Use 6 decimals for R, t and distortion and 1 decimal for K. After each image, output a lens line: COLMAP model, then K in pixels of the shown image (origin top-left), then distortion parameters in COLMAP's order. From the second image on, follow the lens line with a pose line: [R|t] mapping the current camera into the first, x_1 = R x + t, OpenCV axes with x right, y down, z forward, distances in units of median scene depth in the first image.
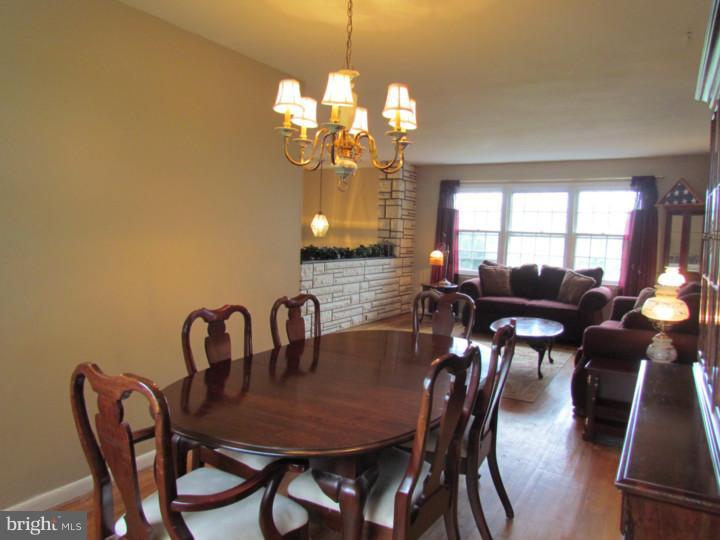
lens RADIAL K [[516.9, 0, 360.0], [0, 516.9, 270.0], [0, 0, 1]] dist [-0.021846, 0.002368]
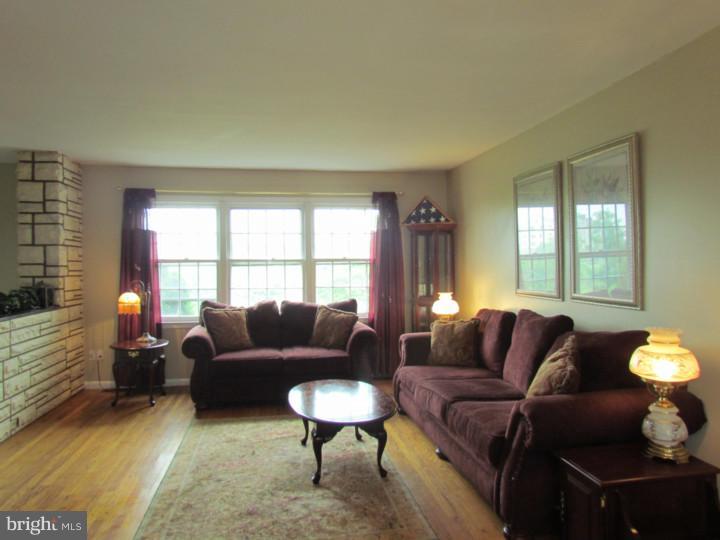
lens RADIAL K [[516.9, 0, 360.0], [0, 516.9, 270.0], [0, 0, 1]] dist [-0.021846, 0.002368]
pose [[0.753233, -0.045565, 0.656174, -0.061426], [0.081373, 0.996389, -0.024221, -0.026232], [-0.652701, 0.071639, 0.754221, 0.312385]]
